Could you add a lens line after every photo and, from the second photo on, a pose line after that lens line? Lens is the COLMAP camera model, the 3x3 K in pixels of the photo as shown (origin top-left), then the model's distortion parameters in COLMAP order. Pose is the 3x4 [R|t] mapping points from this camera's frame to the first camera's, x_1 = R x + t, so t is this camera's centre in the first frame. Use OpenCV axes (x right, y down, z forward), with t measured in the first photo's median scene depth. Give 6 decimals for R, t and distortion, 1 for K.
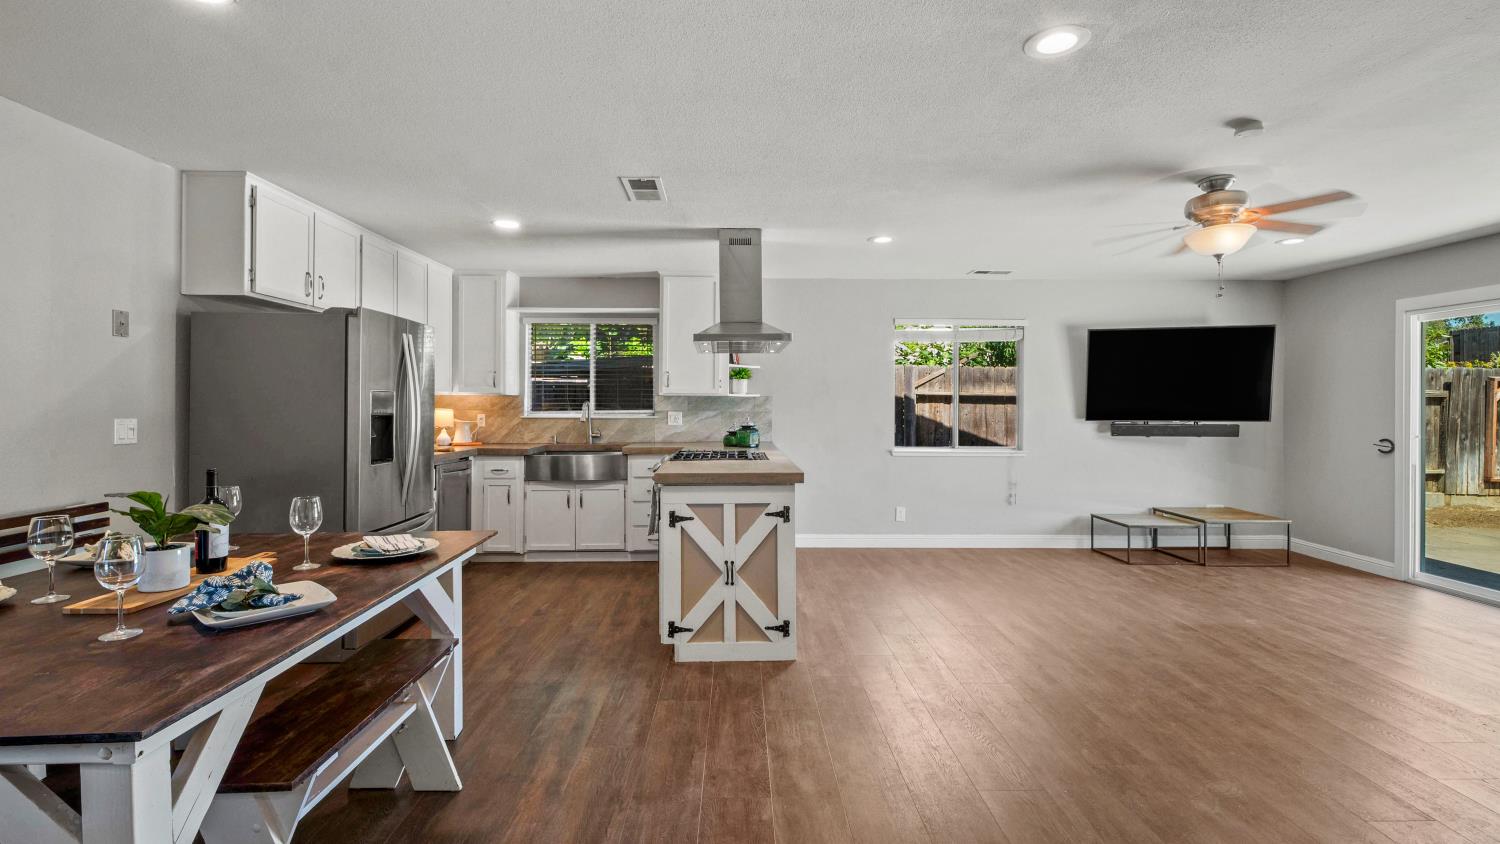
lens RADIAL K [[672.4, 0, 742.8], [0, 672.4, 407.7], [0, 0, 1]] dist [0.008472, -0.005392]
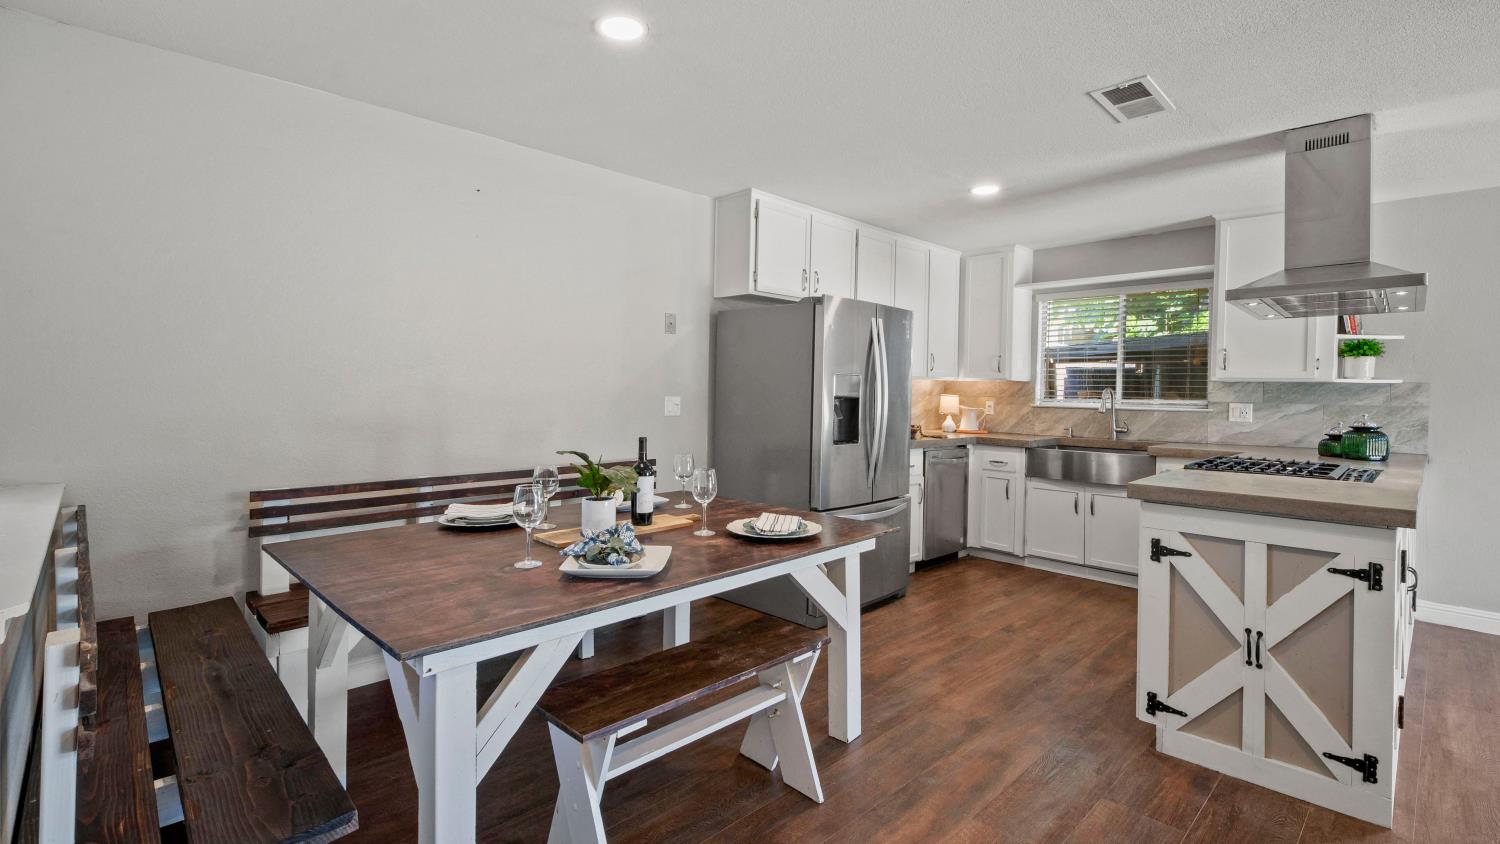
lens RADIAL K [[672.4, 0, 729.9], [0, 672.4, 396.7], [0, 0, 1]] dist [0.008472, -0.005392]
pose [[0.689133, 0.016924, -0.724437, 0.097368], [-0.016923, 0.999830, 0.007259, 0.005357], [0.724437, 0.007257, 0.689303, 0.174417]]
